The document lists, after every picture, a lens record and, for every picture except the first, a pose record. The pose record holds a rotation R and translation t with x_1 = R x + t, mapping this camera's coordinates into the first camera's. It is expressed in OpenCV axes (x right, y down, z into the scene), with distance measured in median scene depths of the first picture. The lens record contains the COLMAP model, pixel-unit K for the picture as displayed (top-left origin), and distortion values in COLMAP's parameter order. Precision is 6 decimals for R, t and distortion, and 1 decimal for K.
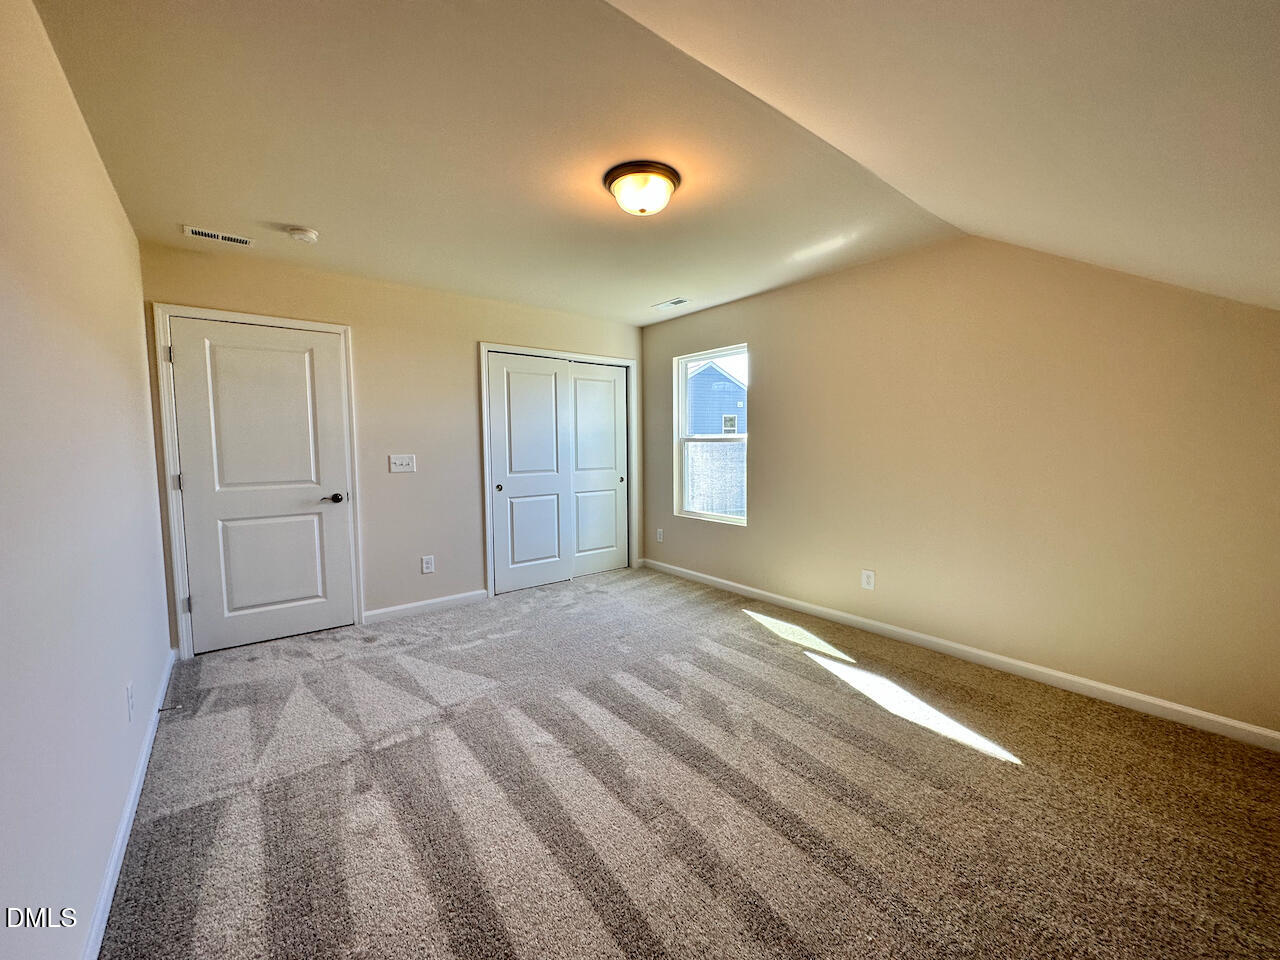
lens RADIAL K [[511.7, 0, 640.0], [0, 511.7, 480.0], [0, 0, 1]] dist [-0.001400, 0.000155]
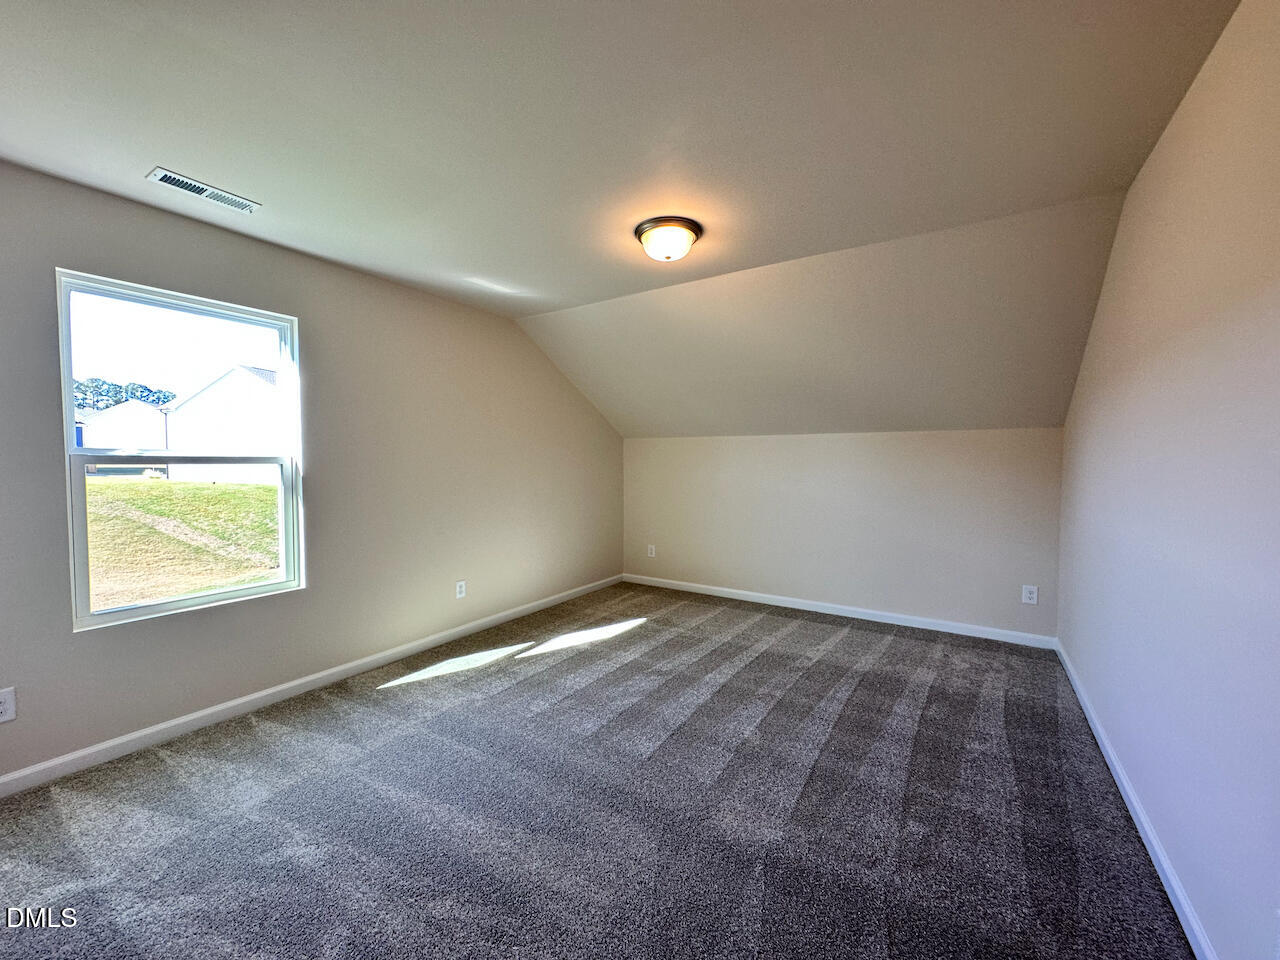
lens RADIAL K [[511.7, 0, 640.0], [0, 511.7, 480.0], [0, 0, 1]] dist [-0.001400, 0.000155]
pose [[-0.321571, -0.029217, 0.946434, -0.597916], [0.072315, 0.995847, 0.055313, -0.059551], [-0.944120, 0.086228, -0.318123, 0.826466]]
